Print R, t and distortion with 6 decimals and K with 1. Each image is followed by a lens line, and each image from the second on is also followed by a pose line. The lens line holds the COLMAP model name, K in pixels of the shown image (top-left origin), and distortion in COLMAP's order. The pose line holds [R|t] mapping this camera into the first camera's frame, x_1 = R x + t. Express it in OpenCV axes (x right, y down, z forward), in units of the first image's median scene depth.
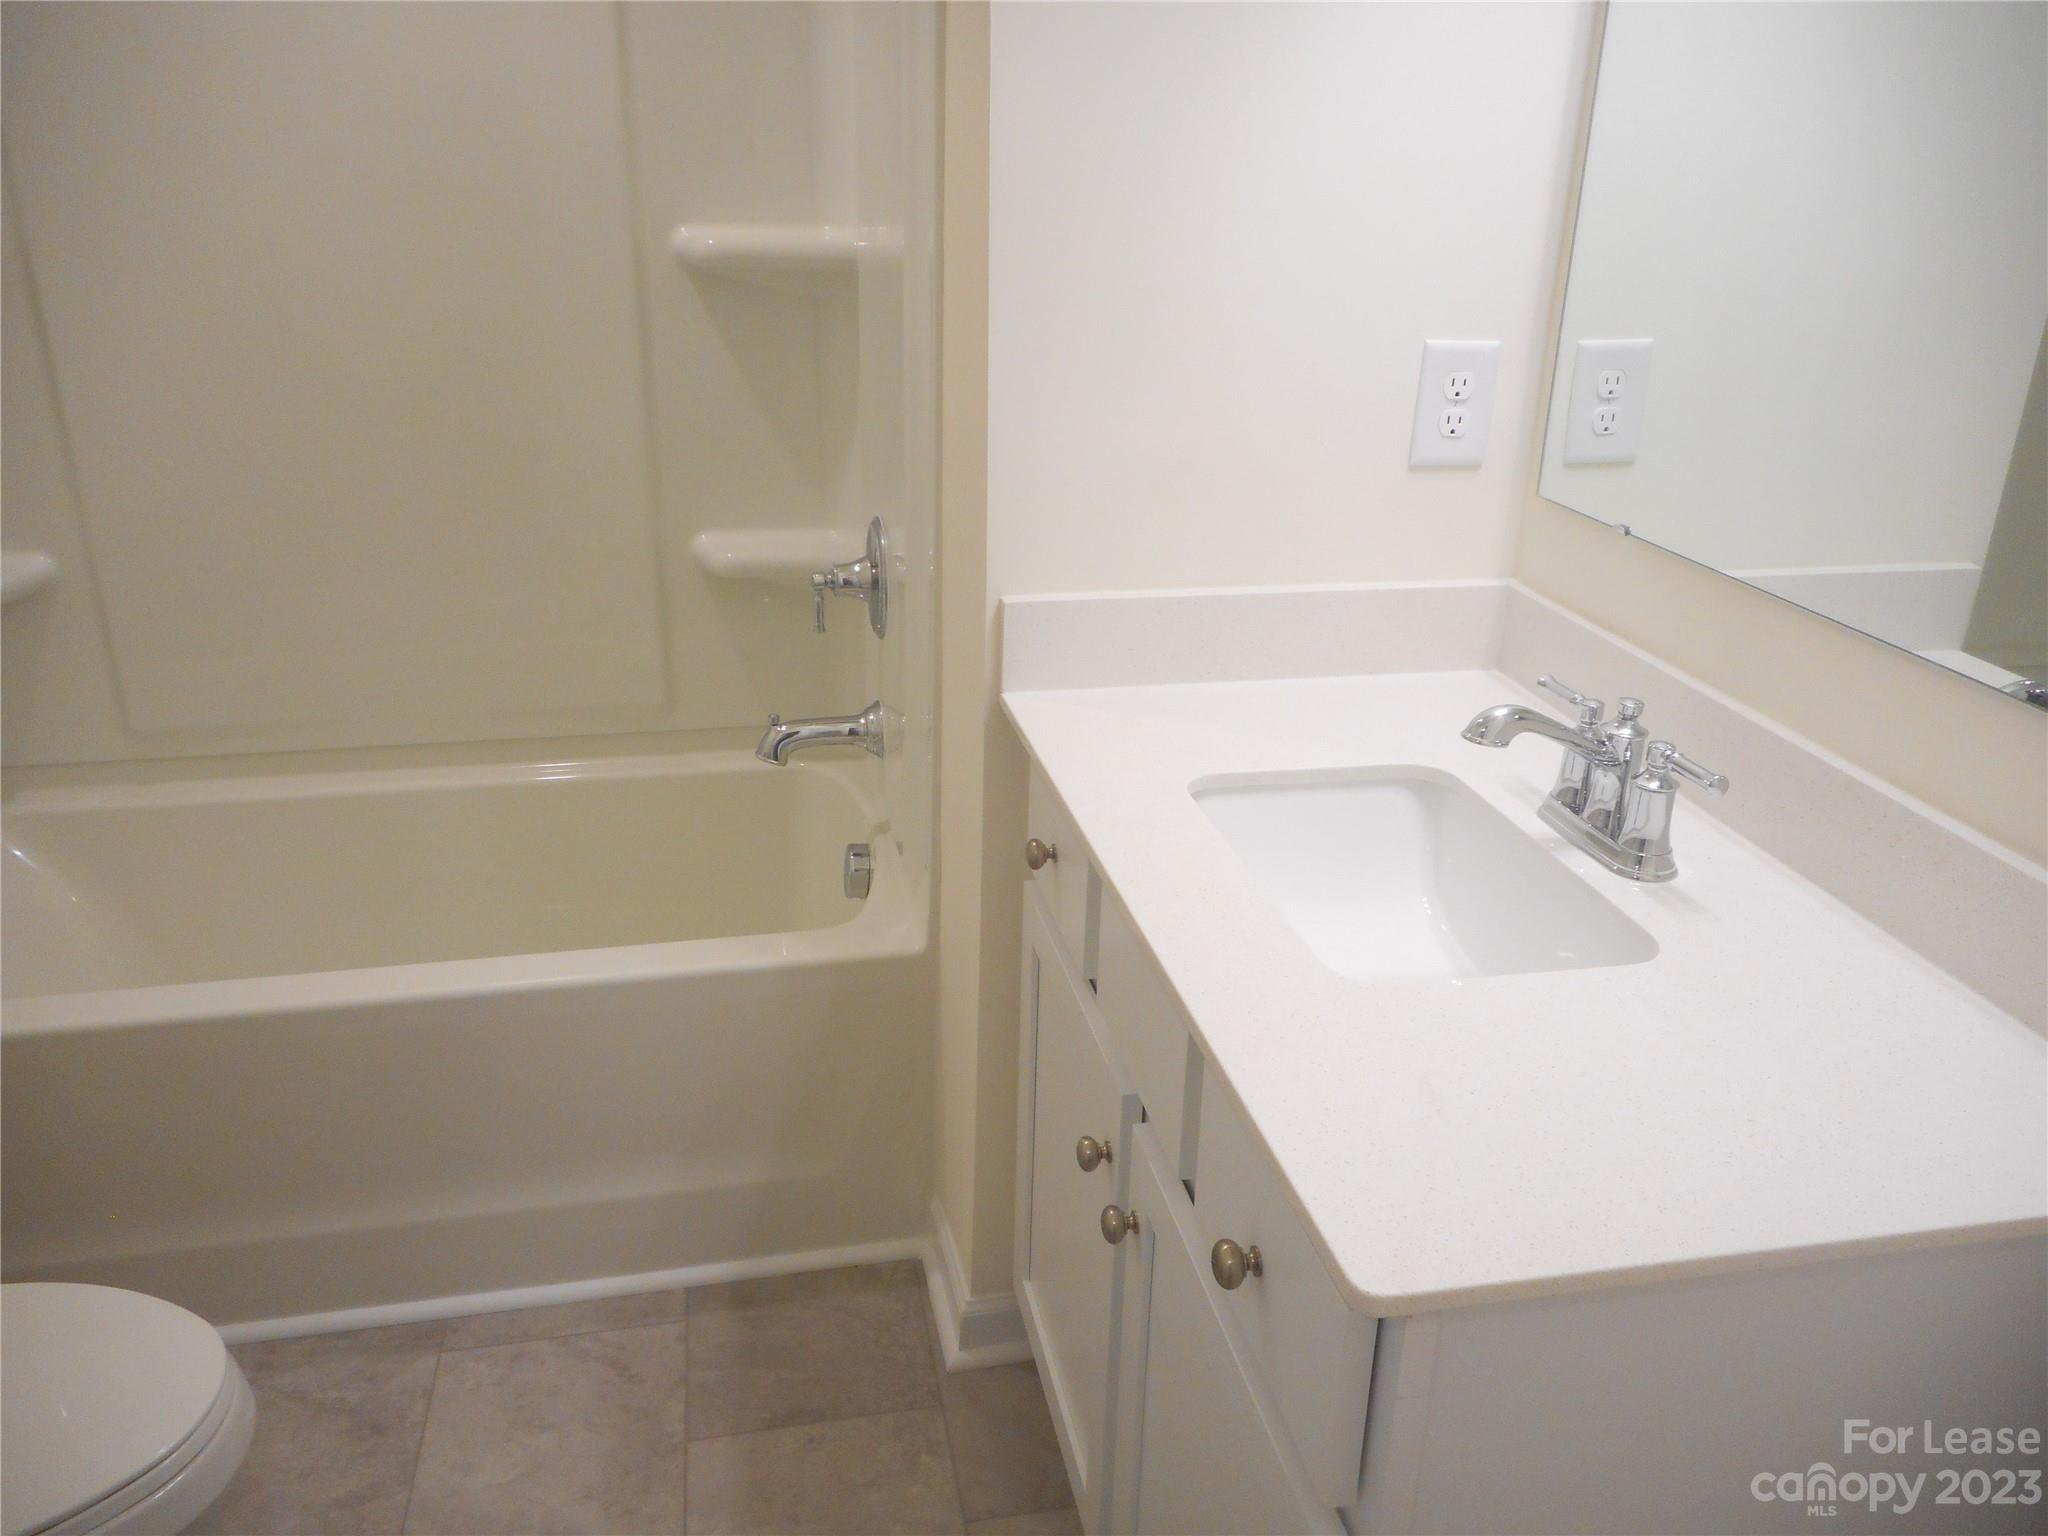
lens RADIAL K [[1556.8, 0, 1024.0], [0, 1556.8, 768.0], [0, 0, 1]] dist [0.007389, 0.006129]
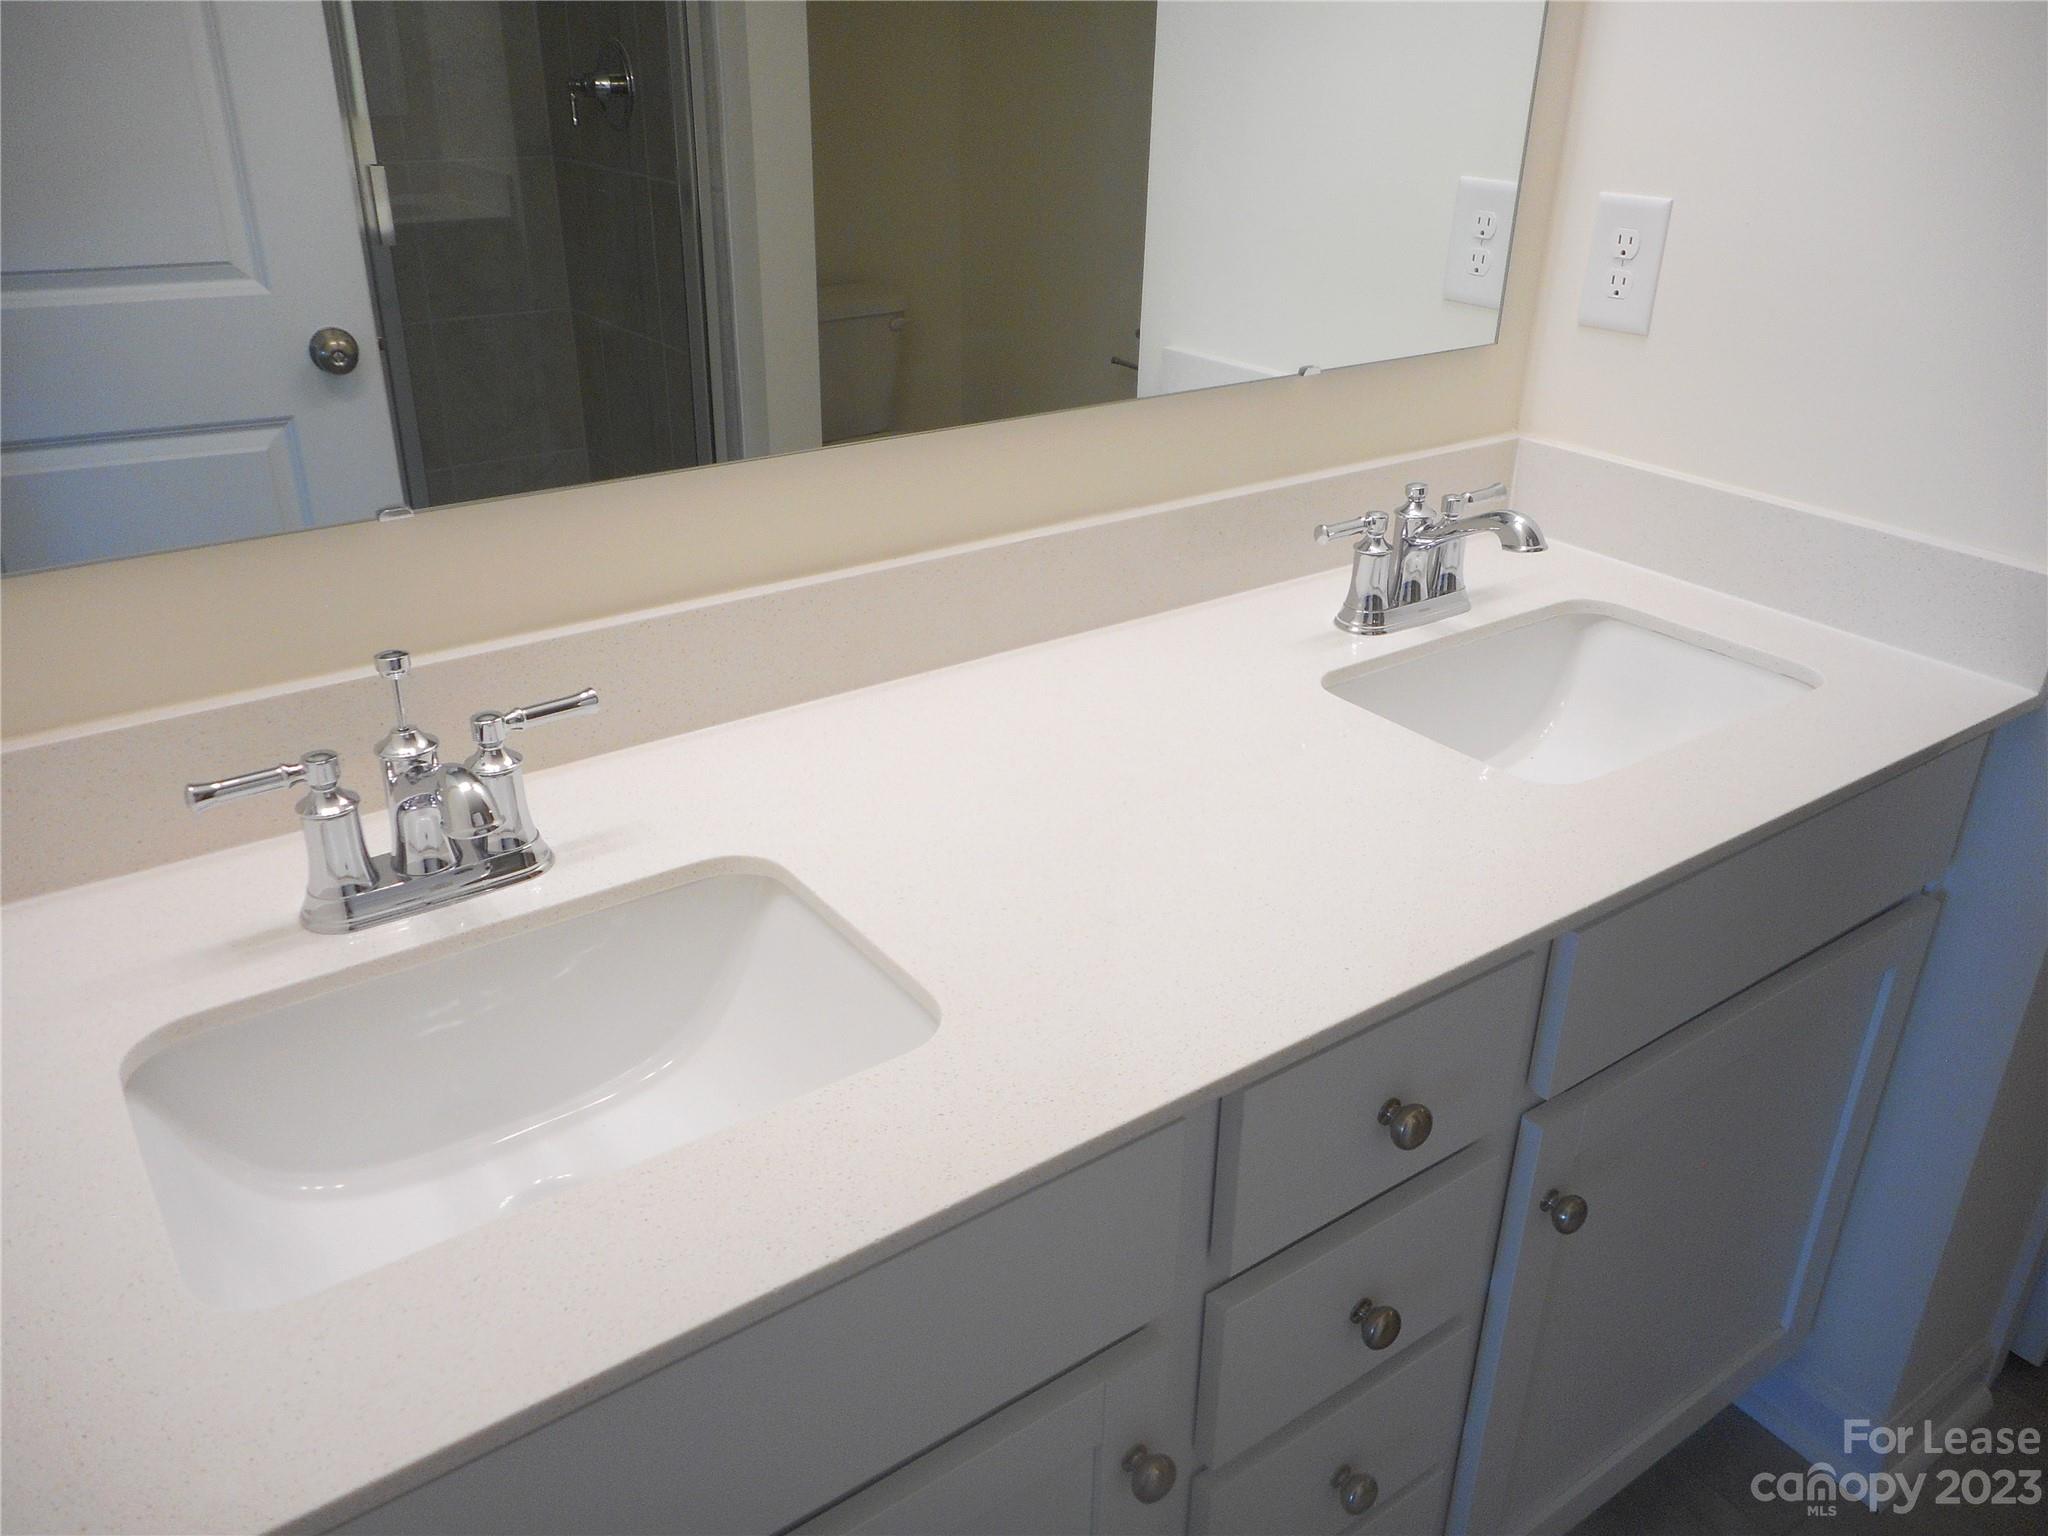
lens RADIAL K [[1556.8, 0, 1024.0], [0, 1556.8, 768.0], [0, 0, 1]] dist [0.007389, 0.006129]
pose [[0.398538, 0.385618, -0.832146, 1.118940], [-0.342084, 0.904340, 0.255240, -0.076316], [0.850968, 0.182940, 0.492327, 0.287444]]
